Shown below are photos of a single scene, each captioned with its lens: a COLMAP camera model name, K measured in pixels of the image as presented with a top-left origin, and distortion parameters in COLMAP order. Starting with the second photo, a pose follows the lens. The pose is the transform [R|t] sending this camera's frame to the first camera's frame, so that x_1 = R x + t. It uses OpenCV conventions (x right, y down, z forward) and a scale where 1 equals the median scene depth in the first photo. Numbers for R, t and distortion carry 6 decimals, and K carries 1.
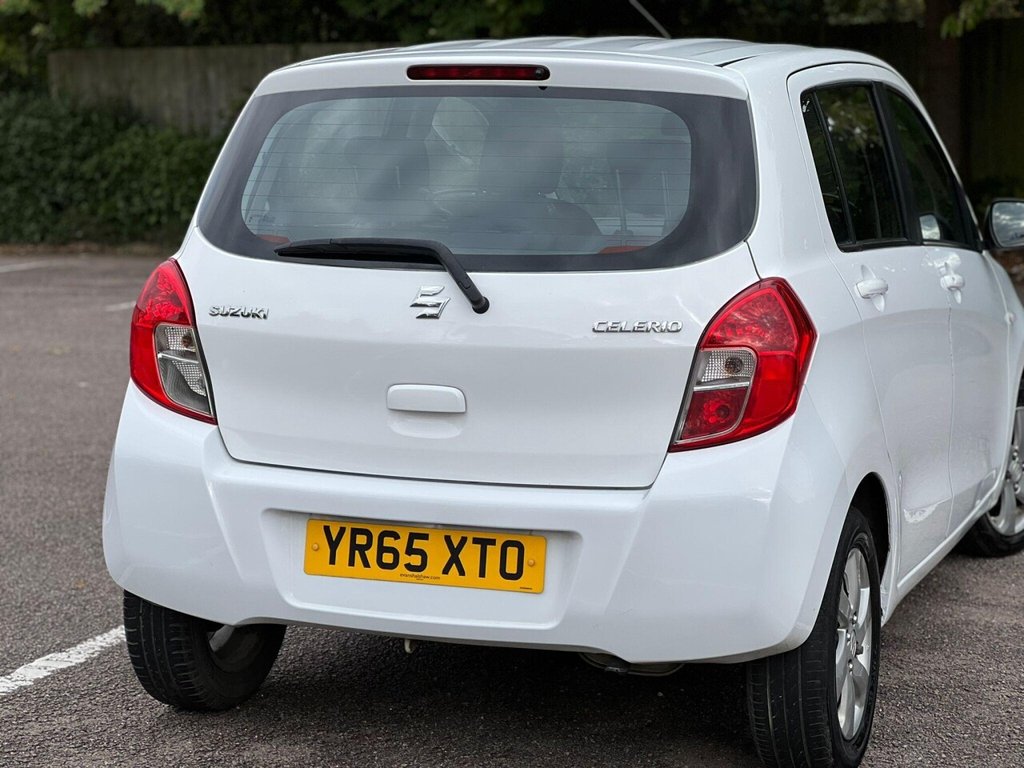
lens RADIAL K [[2220.4, 0, 510.3], [0, 2220.4, 373.3], [0, 0, 1]] dist [0.106720, 0.000000]
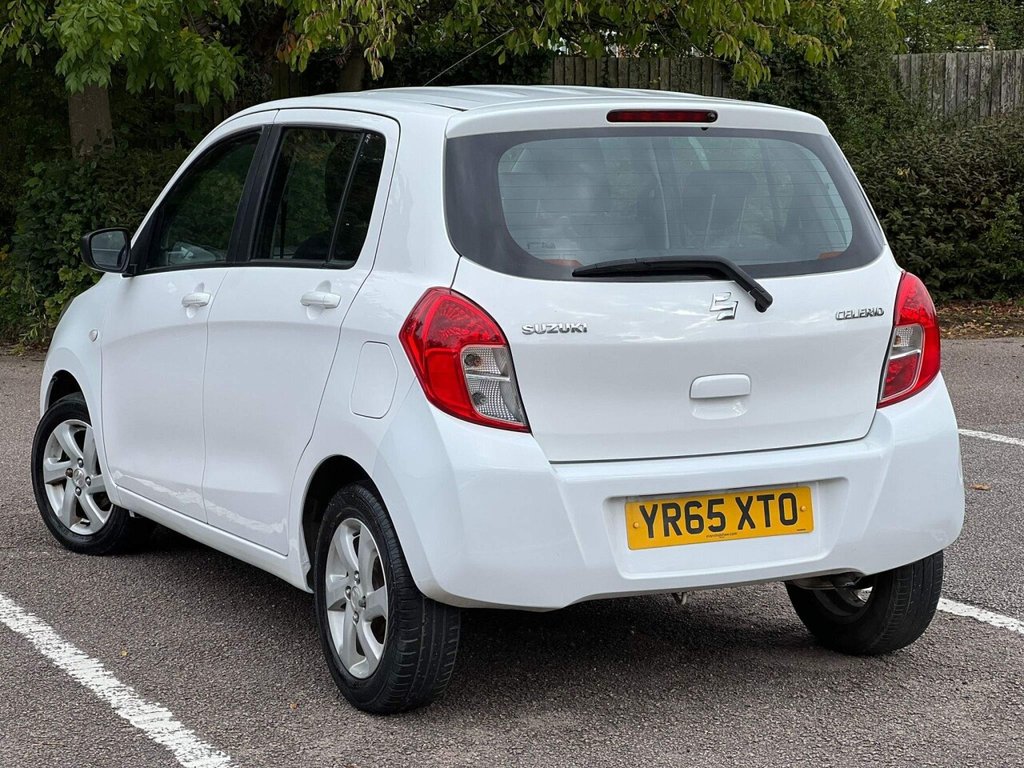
lens RADIAL K [[2220.4, 0, 516.5], [0, 2220.4, 373.7], [0, 0, 1]] dist [0.106720, 0.000000]
pose [[0.682113, -0.082545, 0.726573, -0.975617], [0.094836, 0.995203, 0.024030, -0.034446], [-0.725071, 0.052514, 0.686669, 0.249304]]
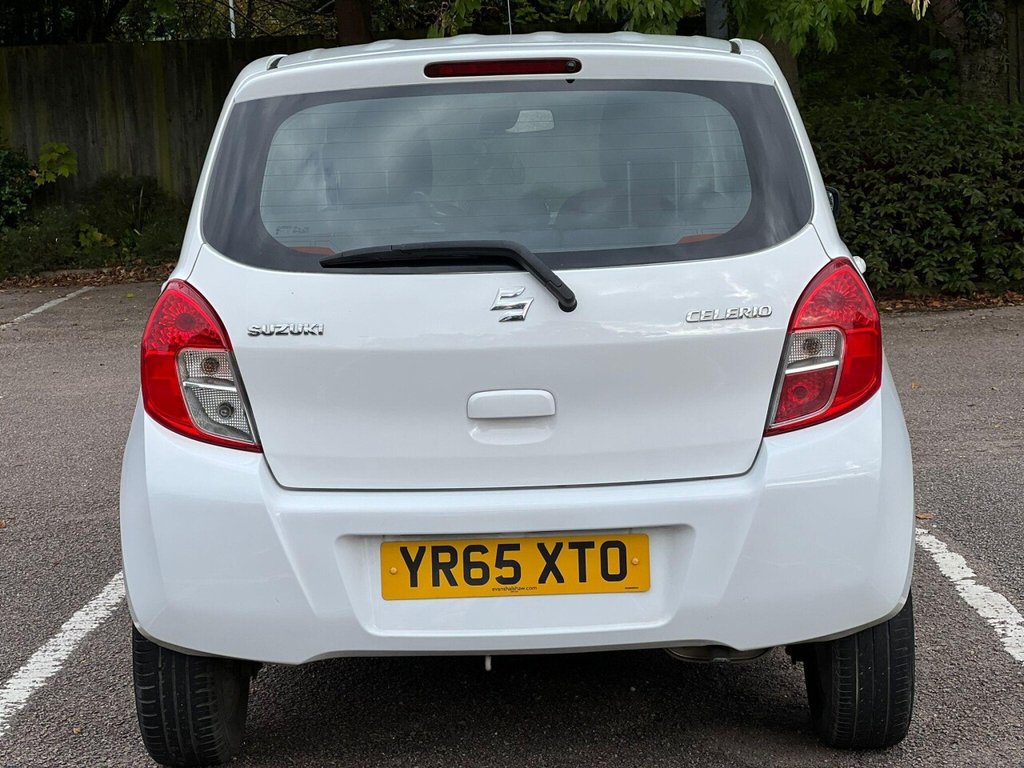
lens RADIAL K [[2220.4, 0, 526.8], [0, 2220.4, 365.5], [0, 0, 1]] dist [0.106720, 0.000000]
pose [[0.941723, -0.074719, 0.327985, -0.342808], [0.078527, 0.996911, 0.001639, -0.006344], [-0.327094, 0.024212, 0.944682, 0.083172]]
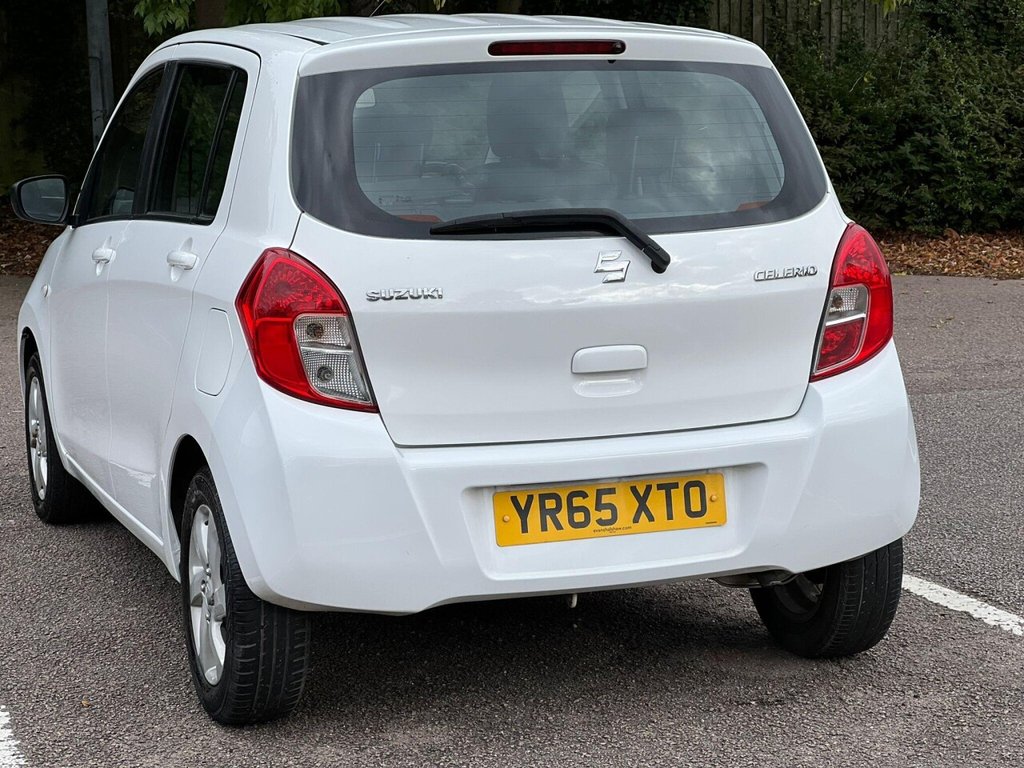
lens RADIAL K [[2220.4, 0, 546.5], [0, 2220.4, 390.3], [0, 0, 1]] dist [0.106720, 0.000000]
pose [[0.758919, -0.109590, 0.641898, -0.725785], [0.098465, 0.993715, 0.053239, -0.032428], [-0.643698, 0.022800, 0.764940, 0.214621]]
